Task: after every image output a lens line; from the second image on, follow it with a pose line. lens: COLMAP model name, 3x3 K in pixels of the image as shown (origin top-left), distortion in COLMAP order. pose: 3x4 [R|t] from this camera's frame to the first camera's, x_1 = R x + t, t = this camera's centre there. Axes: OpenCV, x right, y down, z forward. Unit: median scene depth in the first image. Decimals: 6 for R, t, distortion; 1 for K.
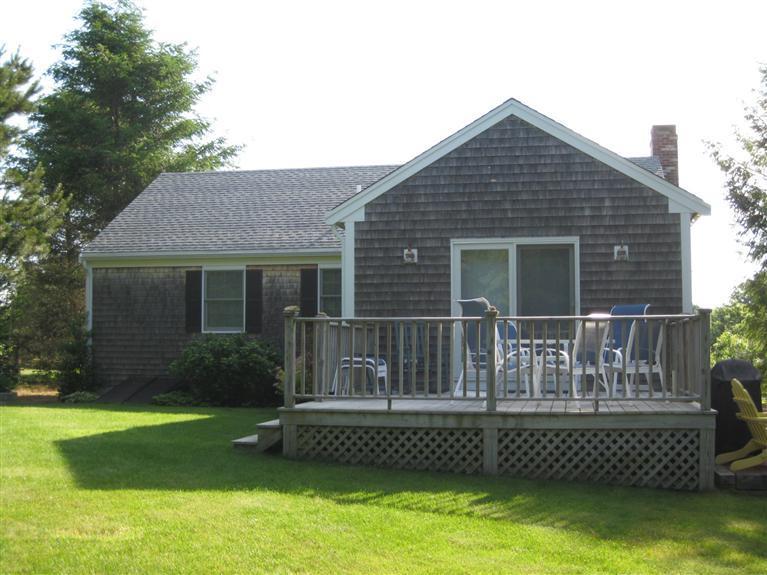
lens RADIAL K [[987.4, 0, 383.5], [0, 987.4, 287.5], [0, 0, 1]] dist [-0.033615, -0.010883]
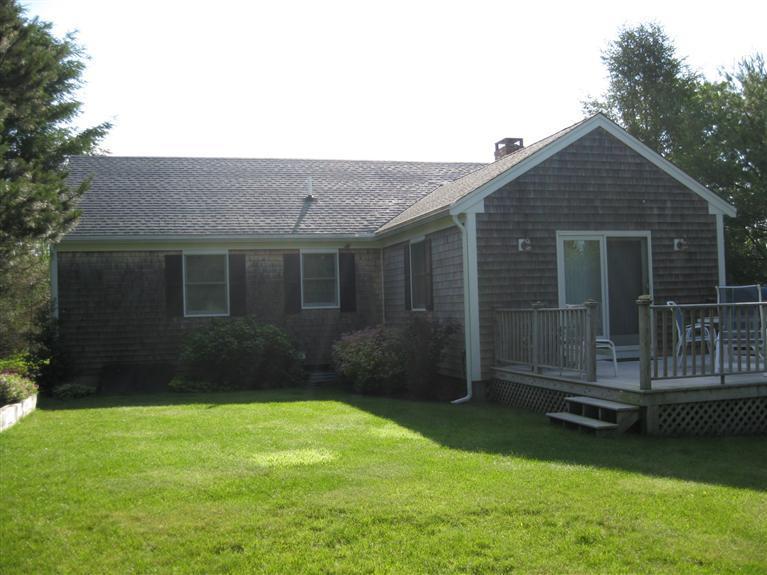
lens RADIAL K [[801.0, 0, 383.5], [0, 801.0, 287.5], [0, 0, 1]] dist [-0.064601, 0.012500]
pose [[0.889160, -0.015002, 0.457350, -0.529810], [0.001634, 0.999560, 0.029609, -0.010810], [-0.457593, -0.025580, 0.888794, 0.261189]]
